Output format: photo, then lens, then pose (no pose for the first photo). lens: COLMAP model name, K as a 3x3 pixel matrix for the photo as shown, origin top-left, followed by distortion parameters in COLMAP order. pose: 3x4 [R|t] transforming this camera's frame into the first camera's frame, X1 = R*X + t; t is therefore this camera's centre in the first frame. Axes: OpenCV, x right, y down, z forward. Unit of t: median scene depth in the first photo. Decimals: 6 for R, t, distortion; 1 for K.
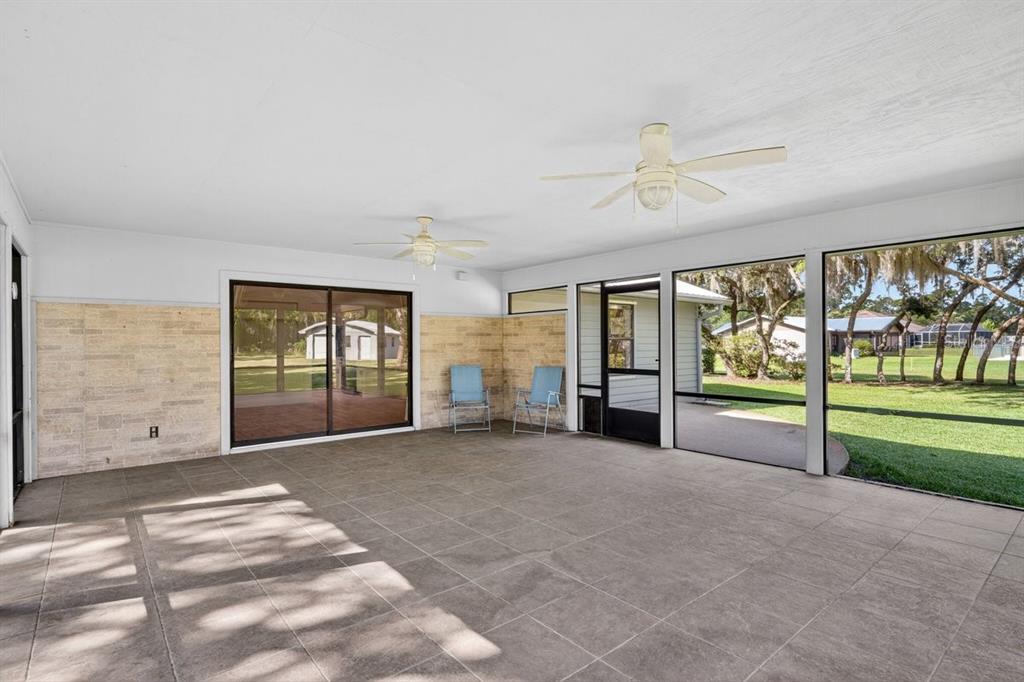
lens RADIAL K [[504.1, 0, 544.8], [0, 504.1, 345.0], [0, 0, 1]] dist [0.001085, 0.001311]
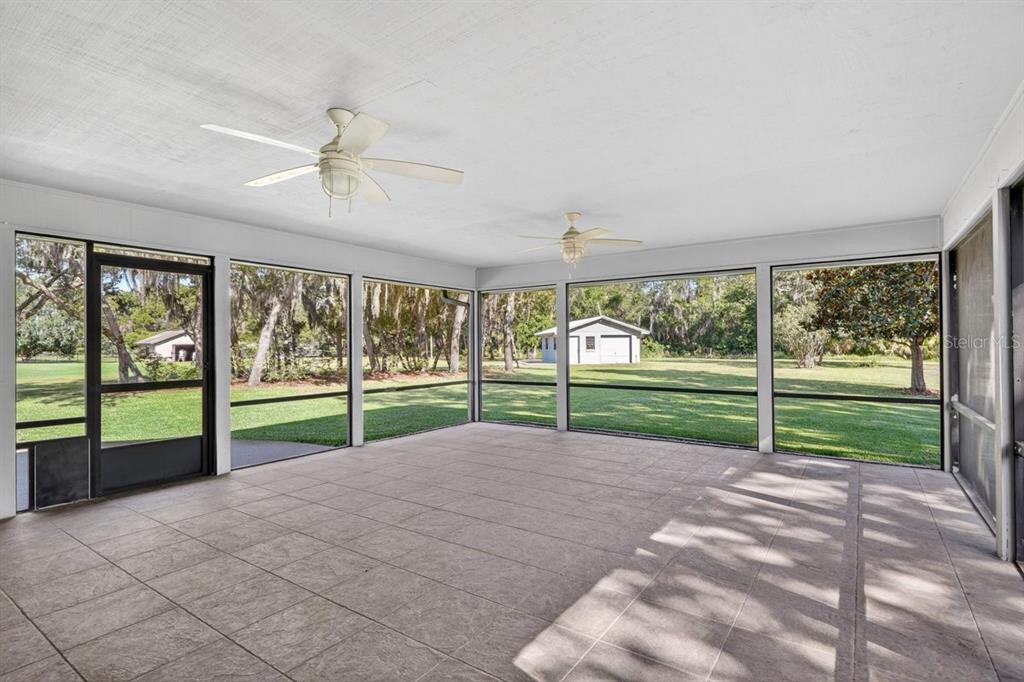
lens RADIAL K [[504.1, 0, 512.0], [0, 504.1, 343.6], [0, 0, 1]] dist [0.001085, 0.001311]
pose [[-0.222690, 0.008298, 0.974854, -0.998829], [0.007834, 0.999947, -0.006722, 0.005418], [-0.974858, 0.006140, -0.222743, 1.109926]]
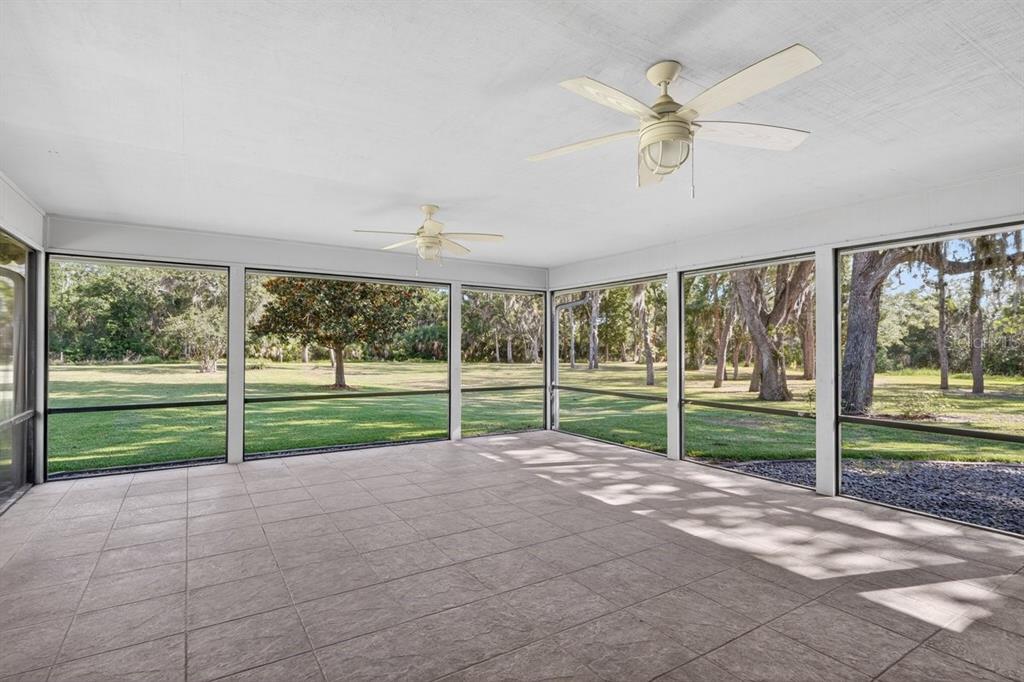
lens RADIAL K [[504.1, 0, 513.5], [0, 504.1, 342.5], [0, 0, 1]] dist [0.001085, 0.001311]
pose [[-0.984508, 0.004457, 0.175283, -0.231213], [0.002713, 0.999944, -0.010191, -0.000602], [-0.175319, -0.009558, -0.984465, 1.750354]]
